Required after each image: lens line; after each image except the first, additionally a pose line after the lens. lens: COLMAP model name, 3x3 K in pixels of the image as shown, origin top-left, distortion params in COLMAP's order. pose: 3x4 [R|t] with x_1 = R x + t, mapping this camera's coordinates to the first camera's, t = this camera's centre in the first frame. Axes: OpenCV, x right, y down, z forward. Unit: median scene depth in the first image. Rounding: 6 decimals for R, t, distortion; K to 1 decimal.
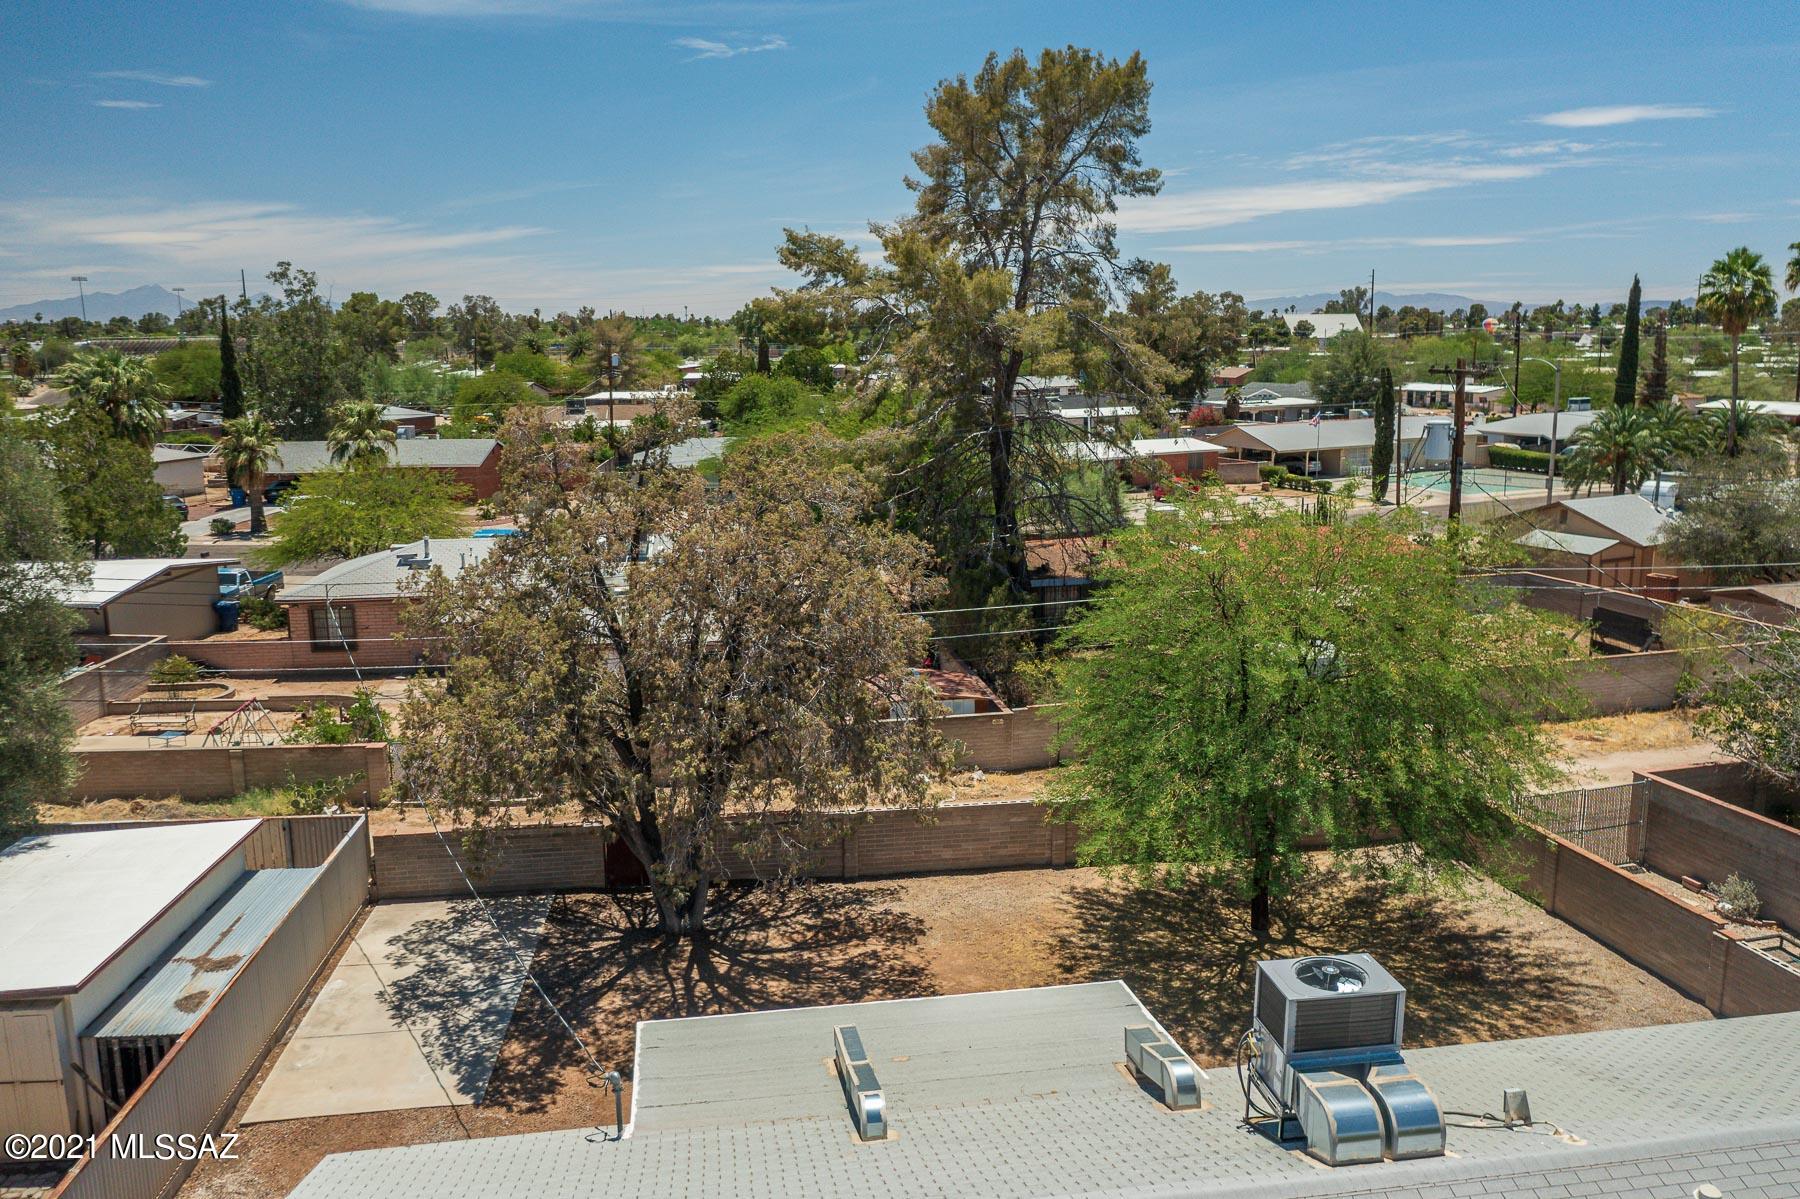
lens RADIAL K [[1435.5, 0, 887.5], [0, 1435.5, 612.3], [0, 0, 1]] dist [-0.028955, 0.007174]
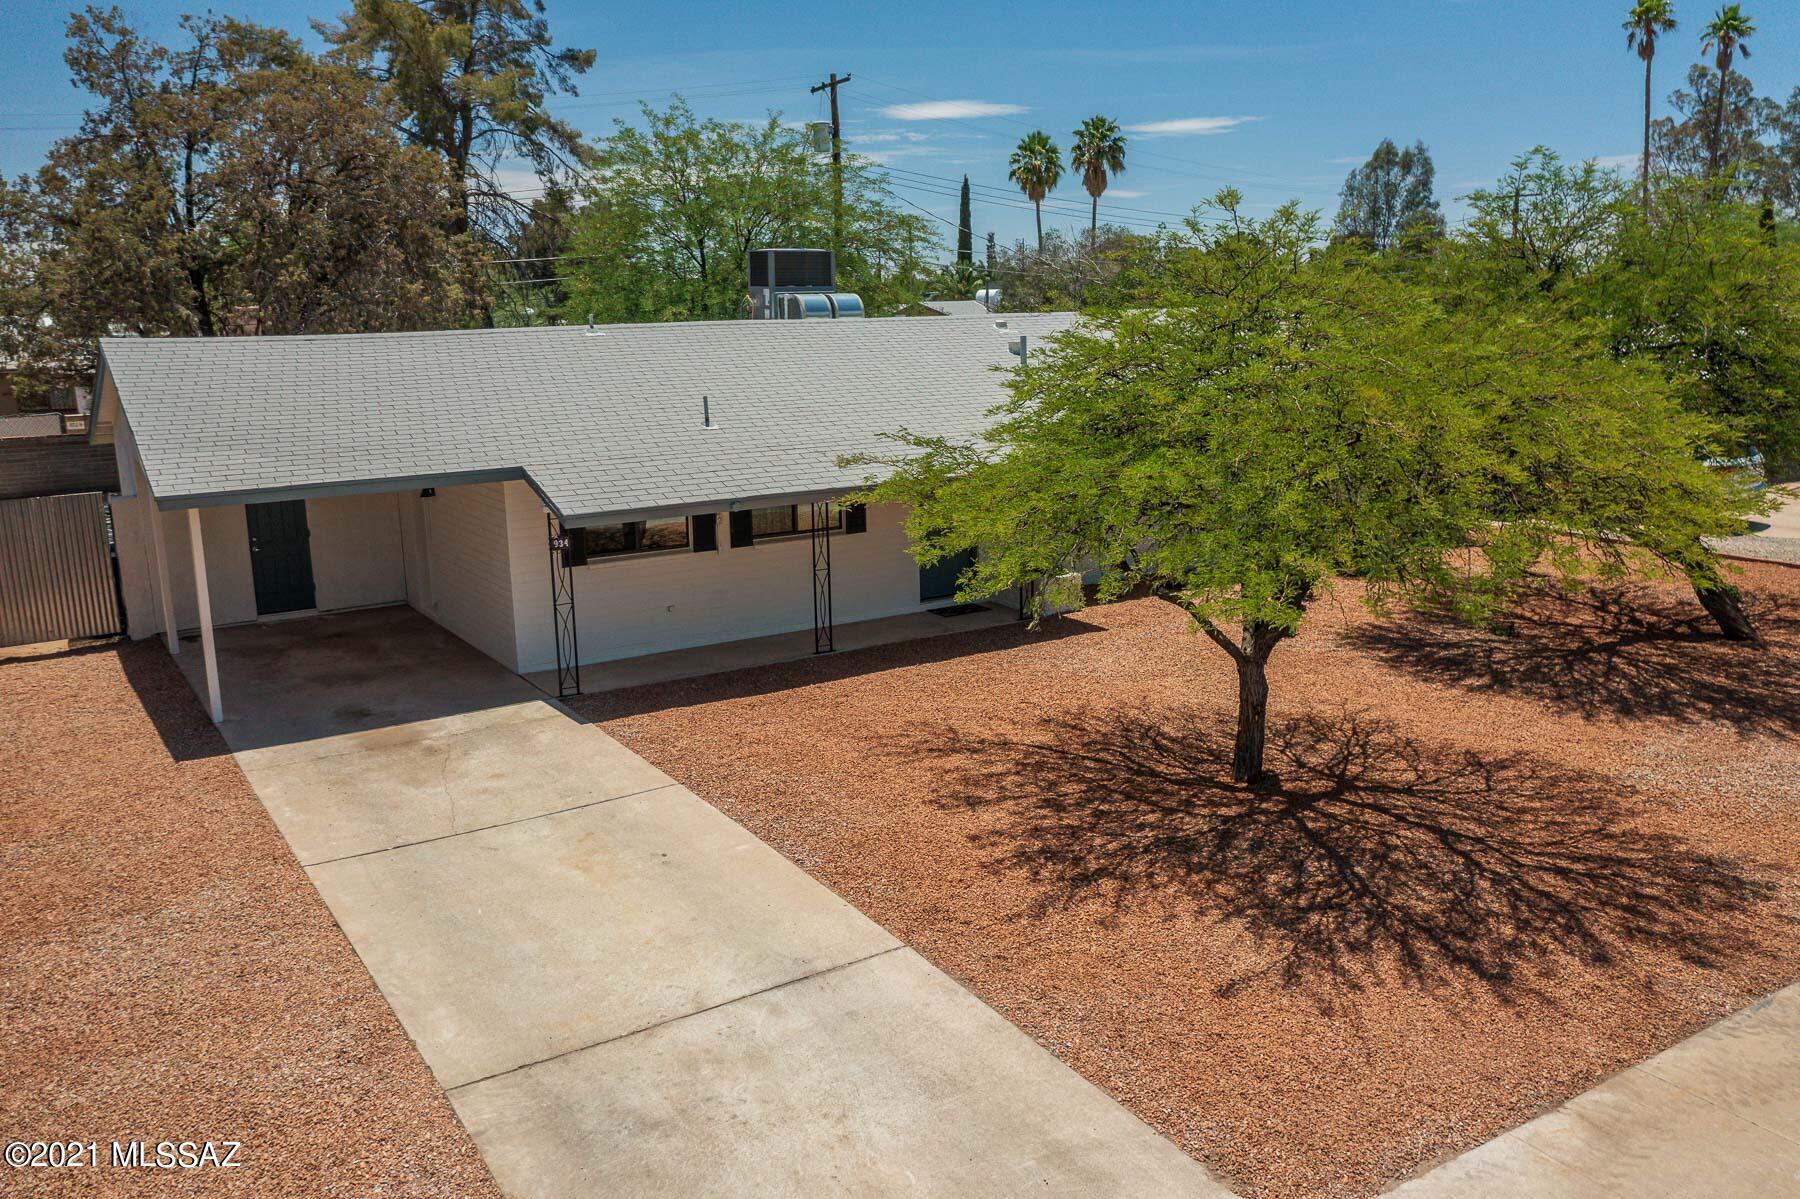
lens RADIAL K [[1439.8, 0, 900.0], [0, 1439.8, 599.5], [0, 0, 1]] dist [-0.011416, -0.005590]
pose [[0.912074, -0.092494, 0.399457, -0.090936], [0.093064, 0.995497, 0.018015, 0.215532], [-0.399324, 0.020744, 0.916575, -0.184433]]
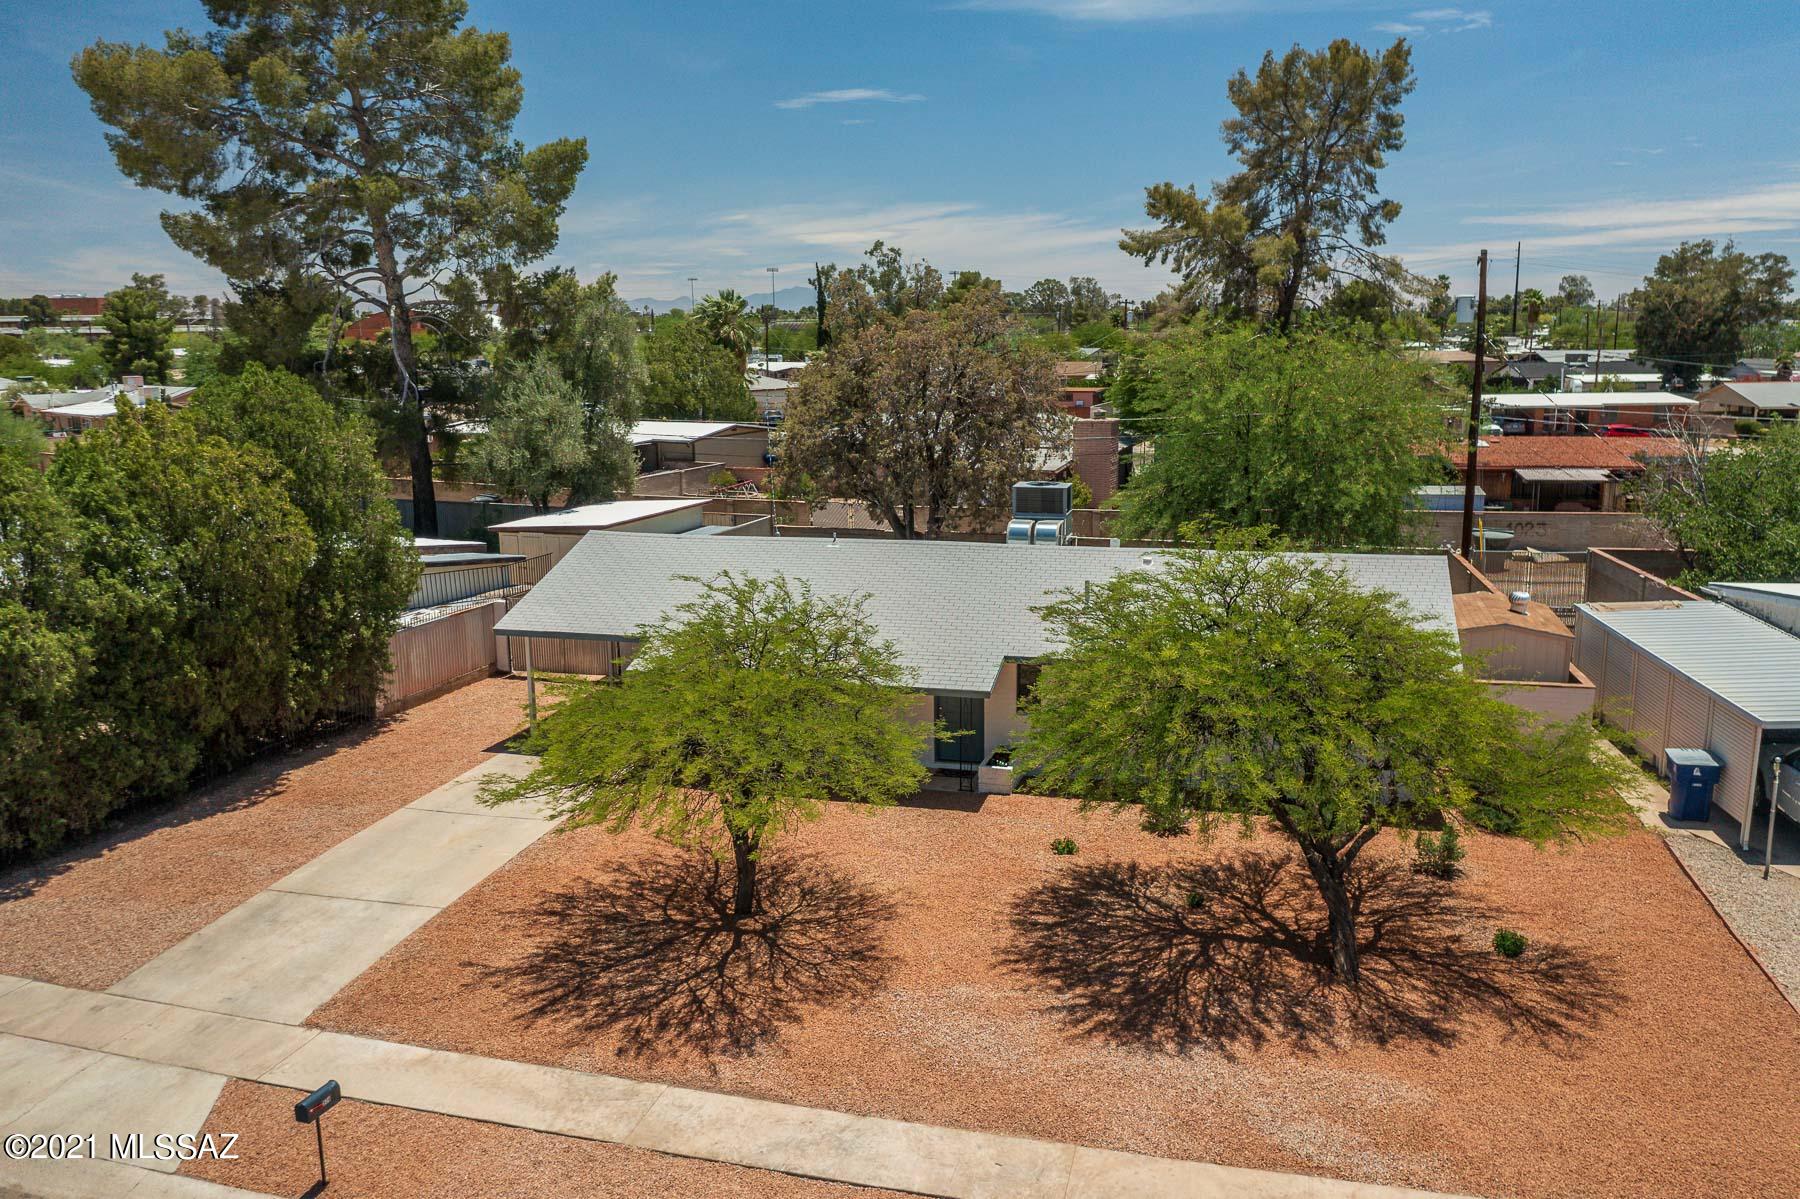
lens RADIAL K [[1452.6, 0, 906.6], [0, 1452.6, 593.6], [0, 0, 1]] dist [-0.005899, 0.006439]
pose [[0.907926, 0.077359, -0.411930, 0.363524], [-0.082708, 0.996562, 0.004855, 0.145153], [0.410889, 0.029662, 0.911203, -0.384818]]
